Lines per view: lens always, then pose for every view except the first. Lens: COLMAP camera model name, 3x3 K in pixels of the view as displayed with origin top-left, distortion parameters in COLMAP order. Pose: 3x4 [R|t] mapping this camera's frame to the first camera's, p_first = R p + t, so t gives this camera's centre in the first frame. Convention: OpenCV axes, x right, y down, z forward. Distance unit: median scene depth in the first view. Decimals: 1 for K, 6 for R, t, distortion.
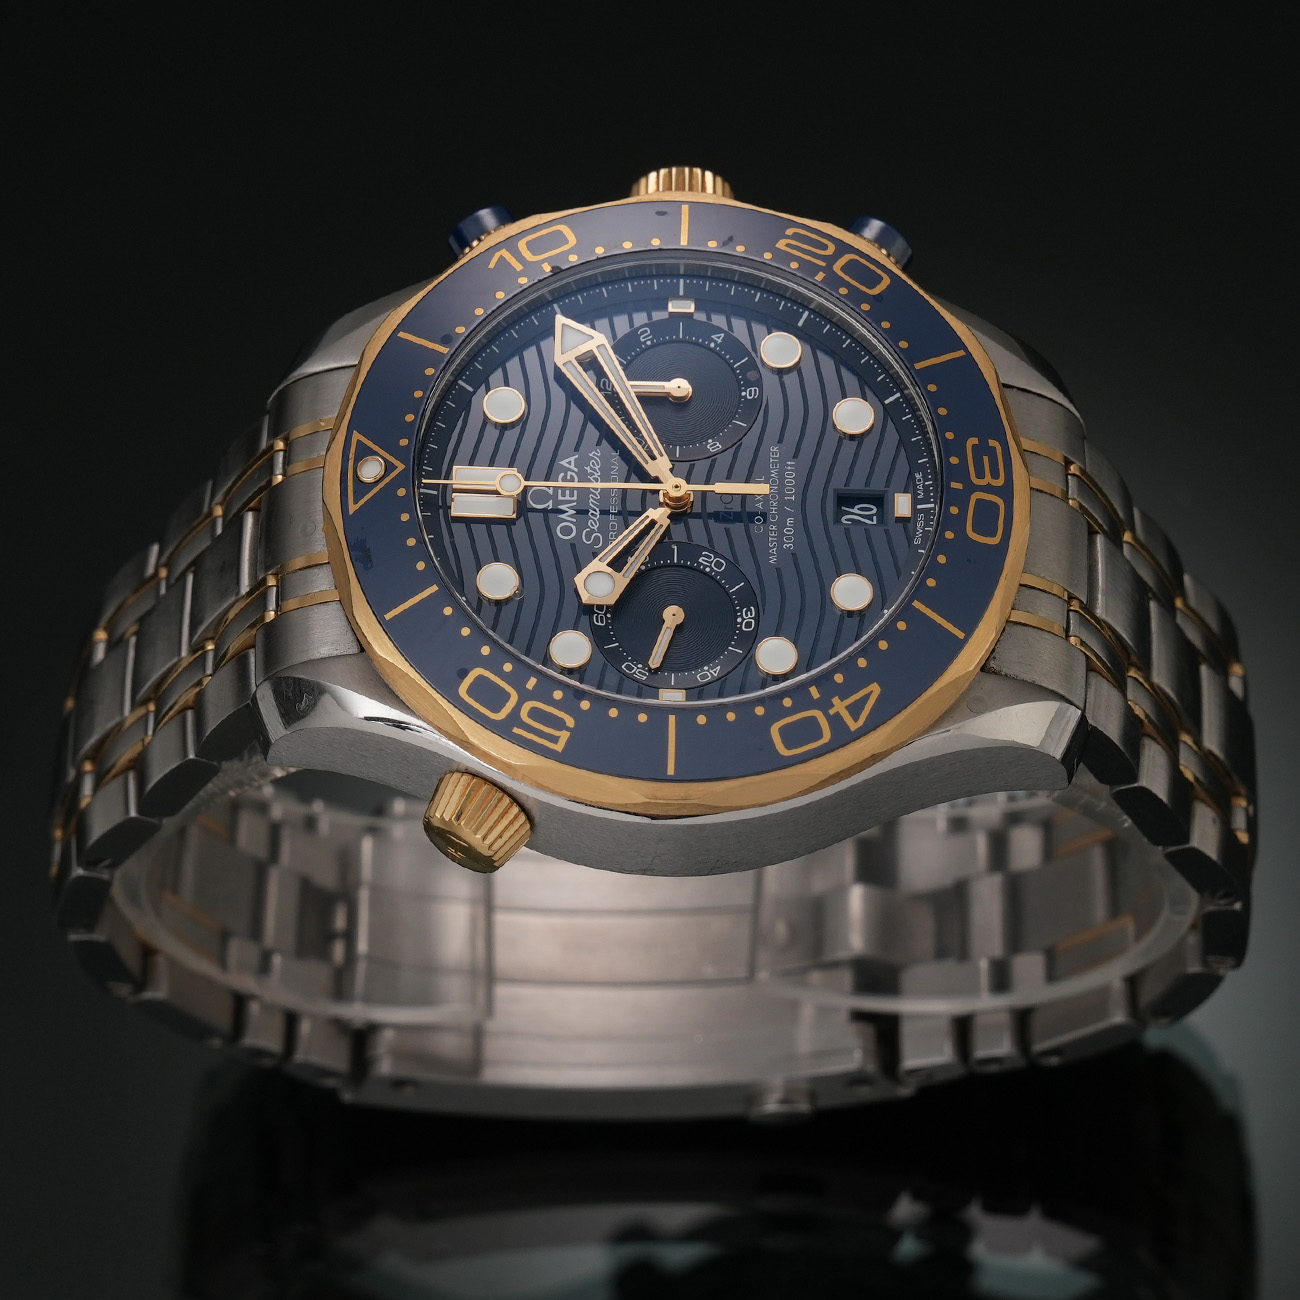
lens RADIAL K [[7265.9, 0, 650.0], [0, 7265.9, 650.0], [0, 0, 1]] dist [0.216298, -27.547095]
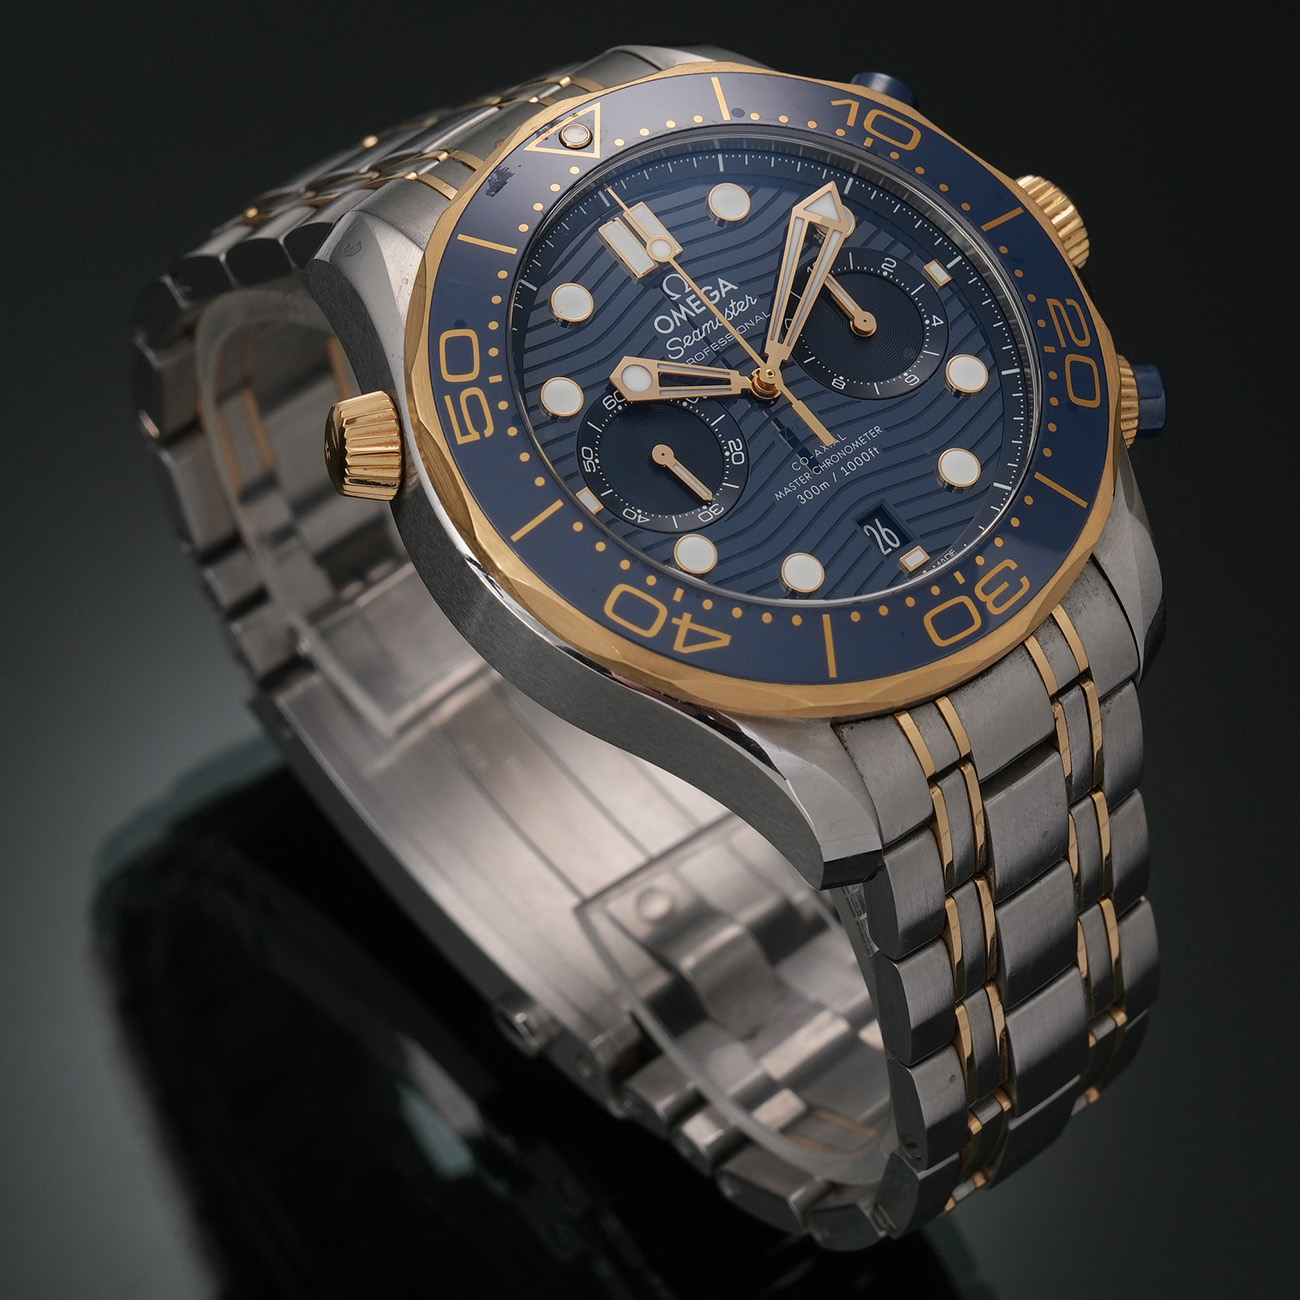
lens RADIAL K [[7265.9, 0, 650.0], [0, 7265.9, 650.0], [0, 0, 1]] dist [0.216298, -27.547095]
pose [[0.649786, 0.719641, -0.244733, 0.255524], [-0.734948, 0.676982, 0.039331, -0.023785], [0.193984, 0.154309, 0.968792, 0.067359]]
